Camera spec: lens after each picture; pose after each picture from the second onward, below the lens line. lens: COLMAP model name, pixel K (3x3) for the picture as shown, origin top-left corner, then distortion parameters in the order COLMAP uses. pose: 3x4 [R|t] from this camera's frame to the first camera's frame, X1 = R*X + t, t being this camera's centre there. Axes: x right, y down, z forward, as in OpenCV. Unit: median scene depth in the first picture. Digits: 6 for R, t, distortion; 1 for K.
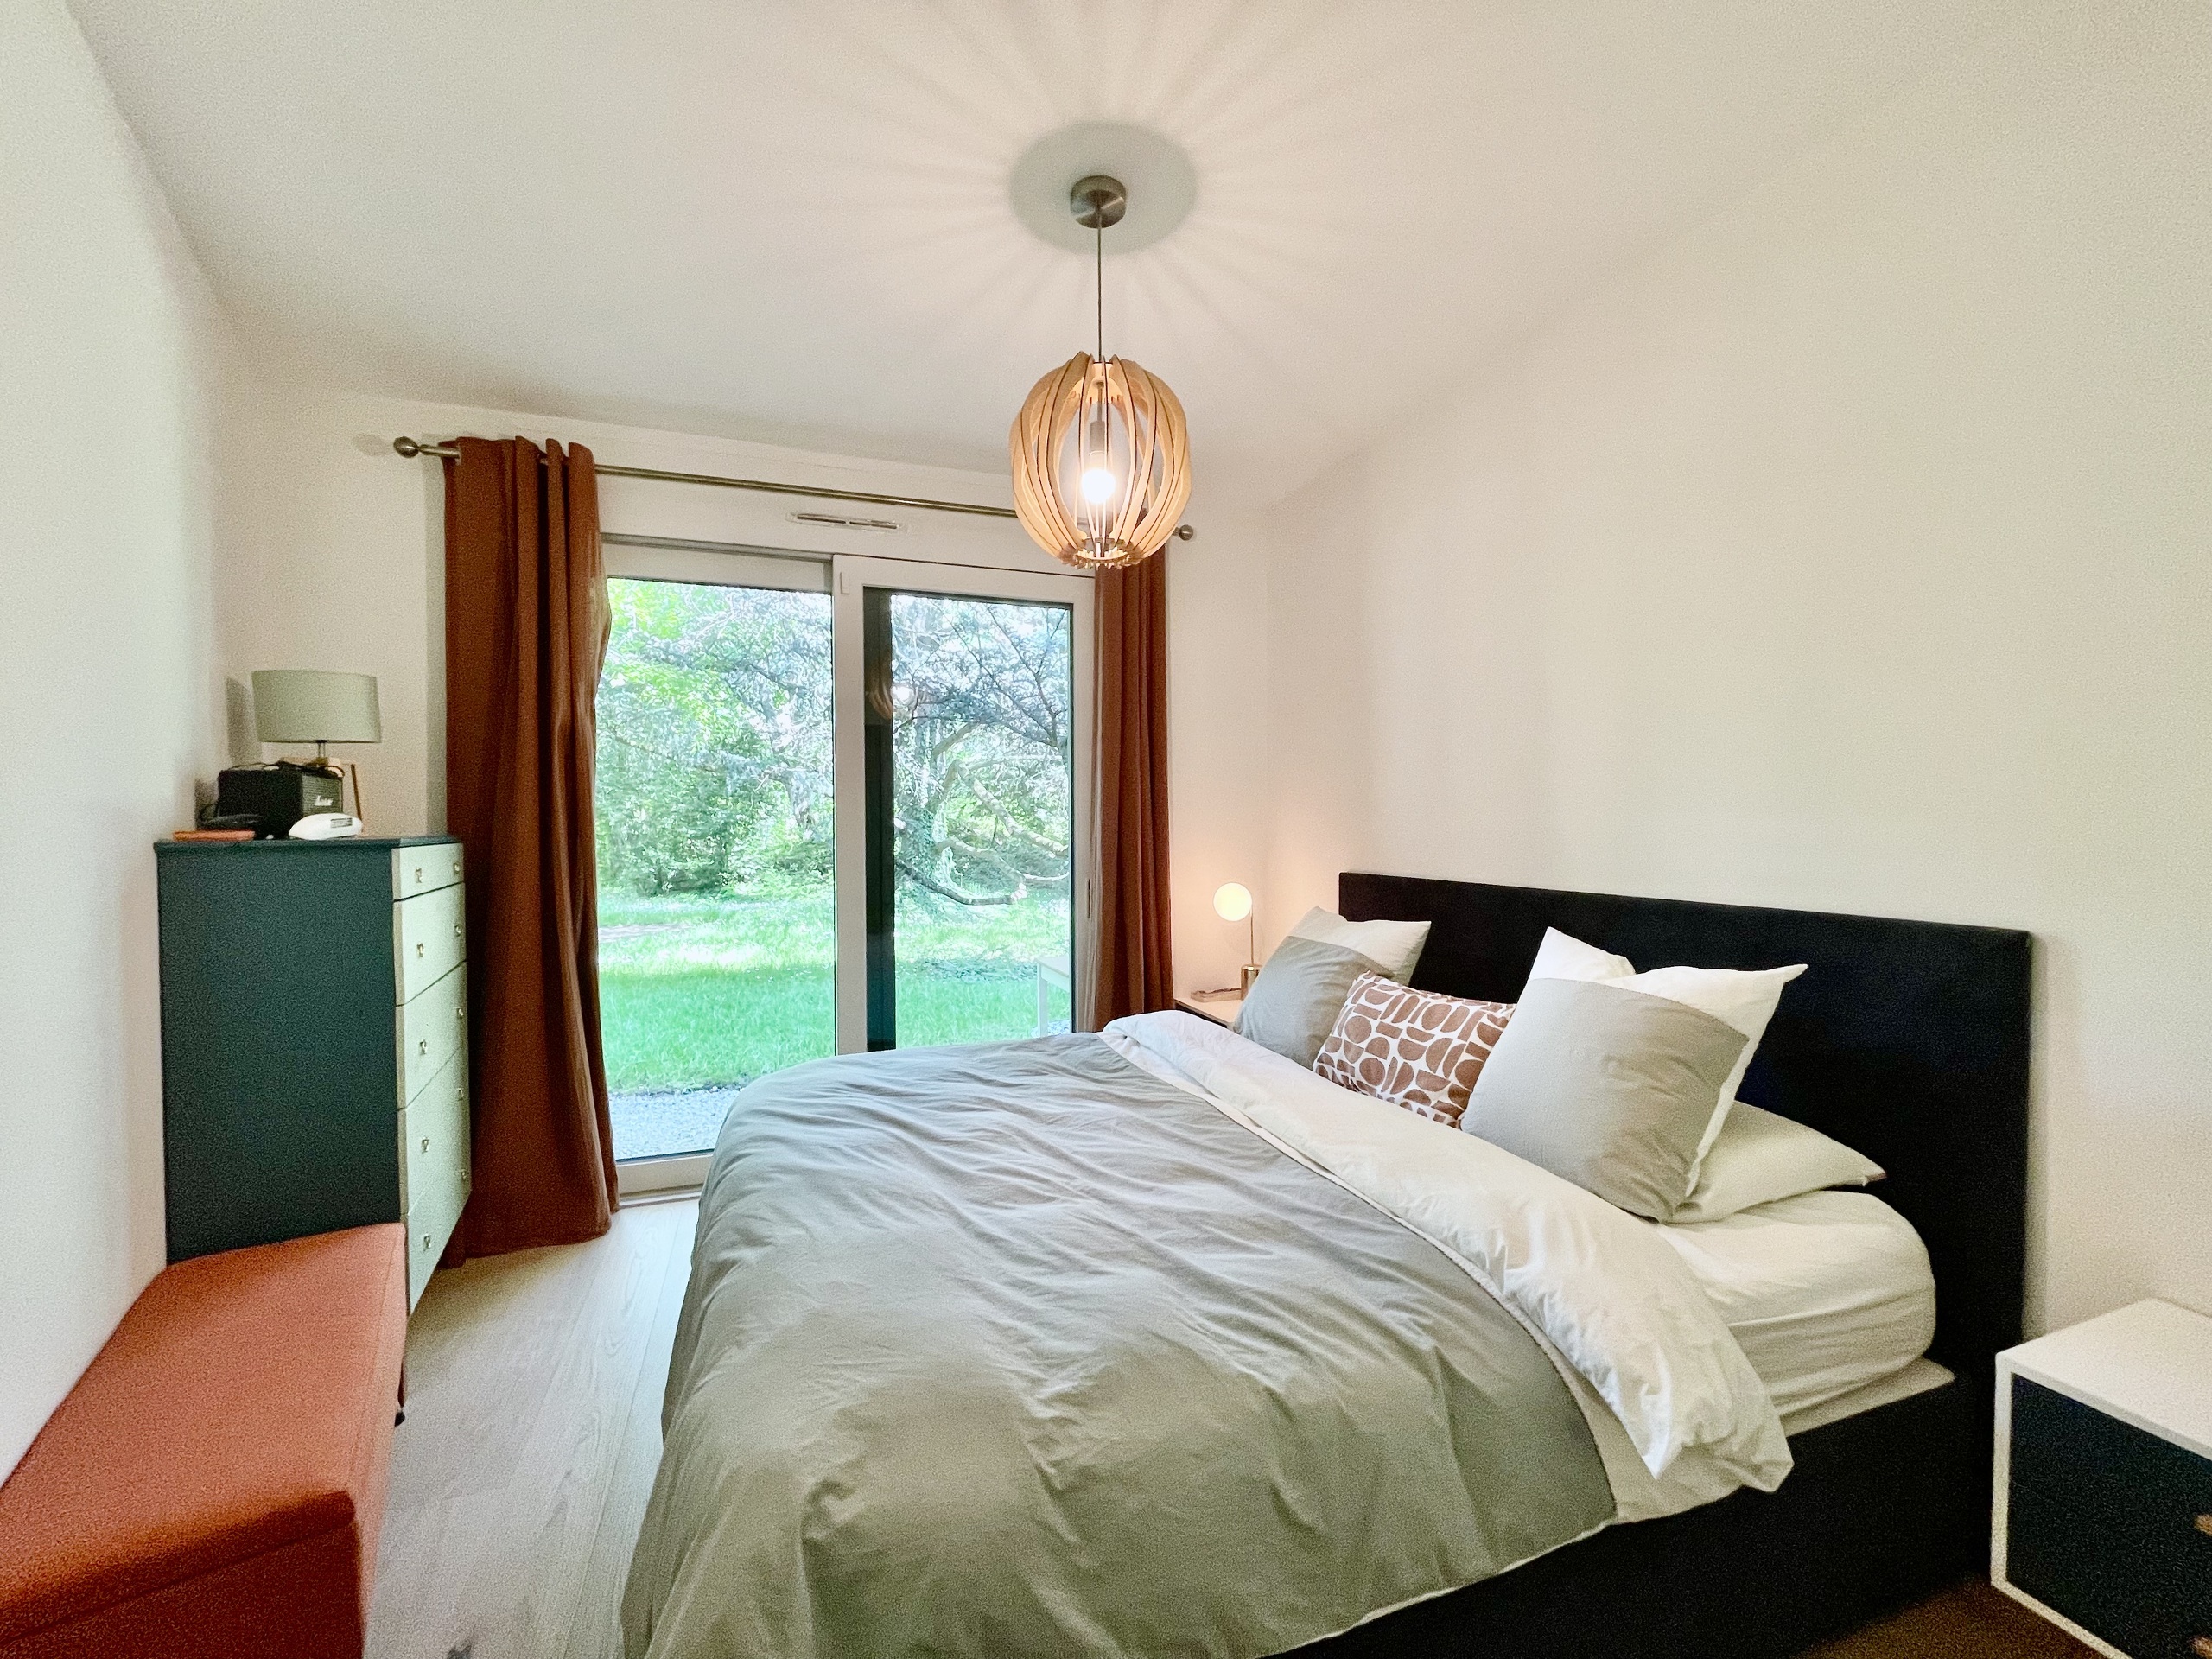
lens RADIAL K [[904.5, 0, 1109.8], [0, 904.5, 829.9], [0, 0, 1]] dist [-0.004087, -0.000504]
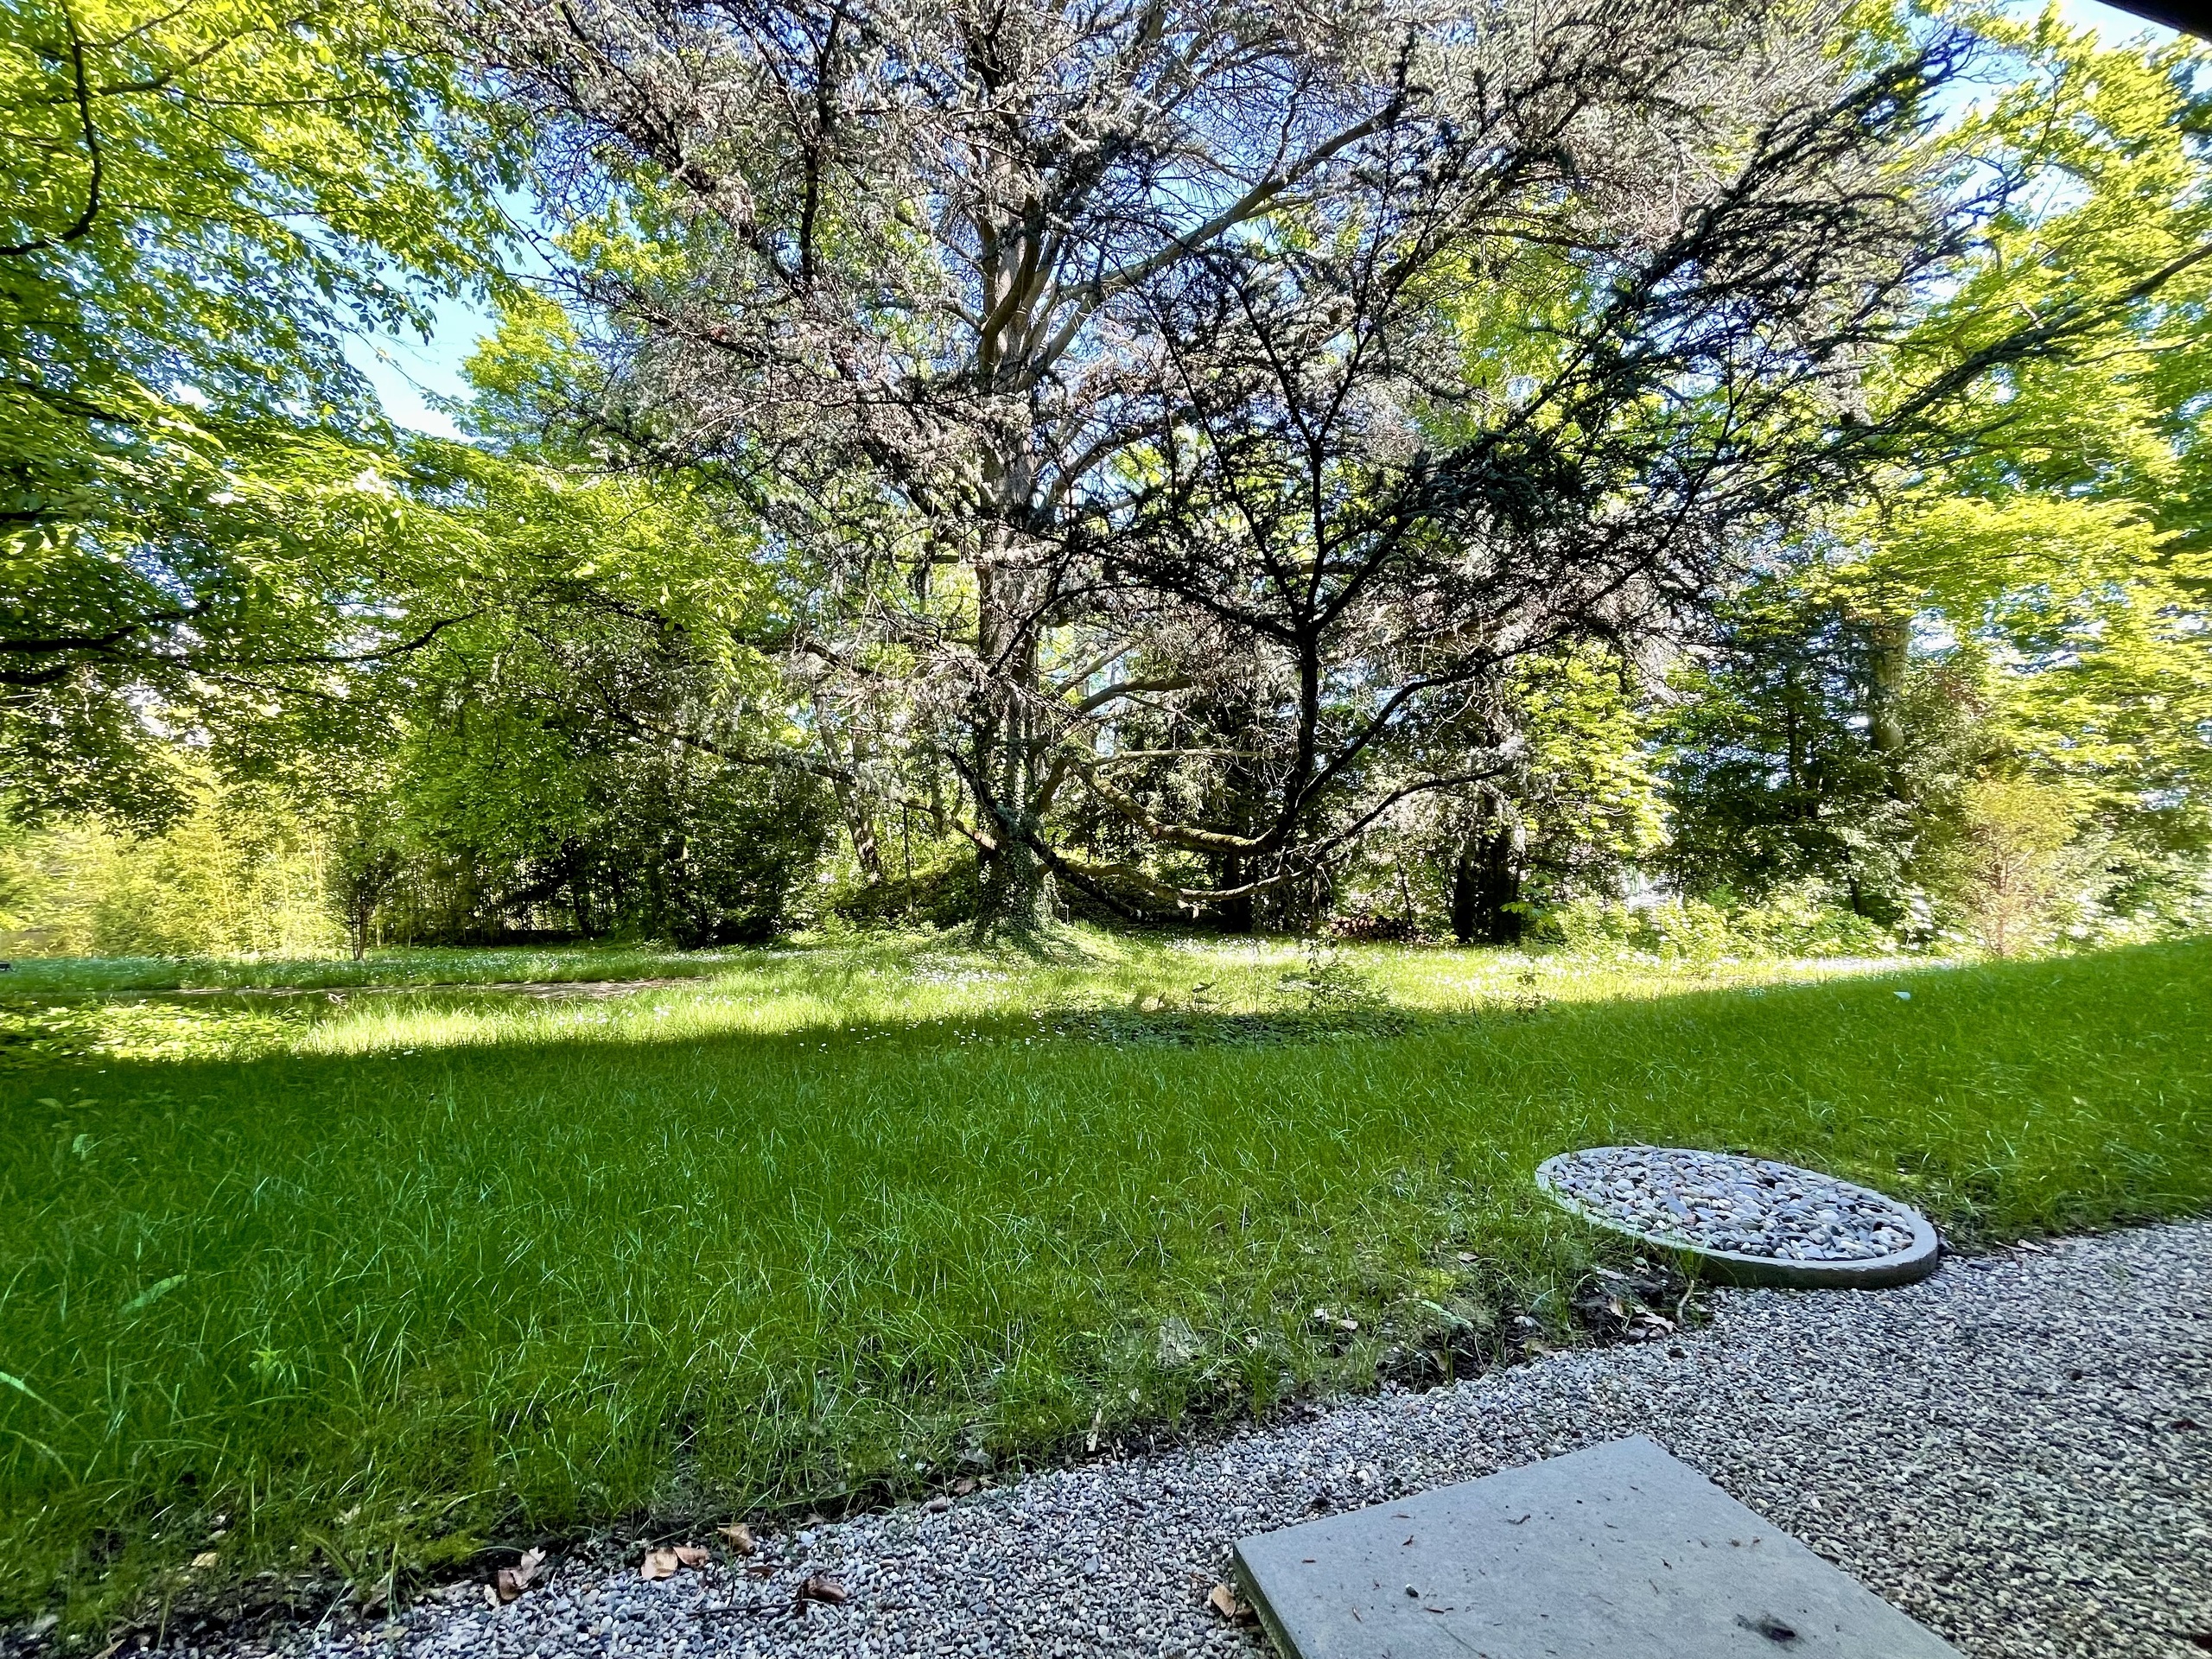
lens RADIAL K [[904.5, 0, 1102.5], [0, 904.5, 829.1], [0, 0, 1]] dist [-0.004087, -0.000504]
pose [[0.996899, -0.035360, -0.070300, -0.062157], [0.030699, 0.997327, -0.066308, 0.029149], [0.072457, 0.063944, 0.995320, 0.177073]]
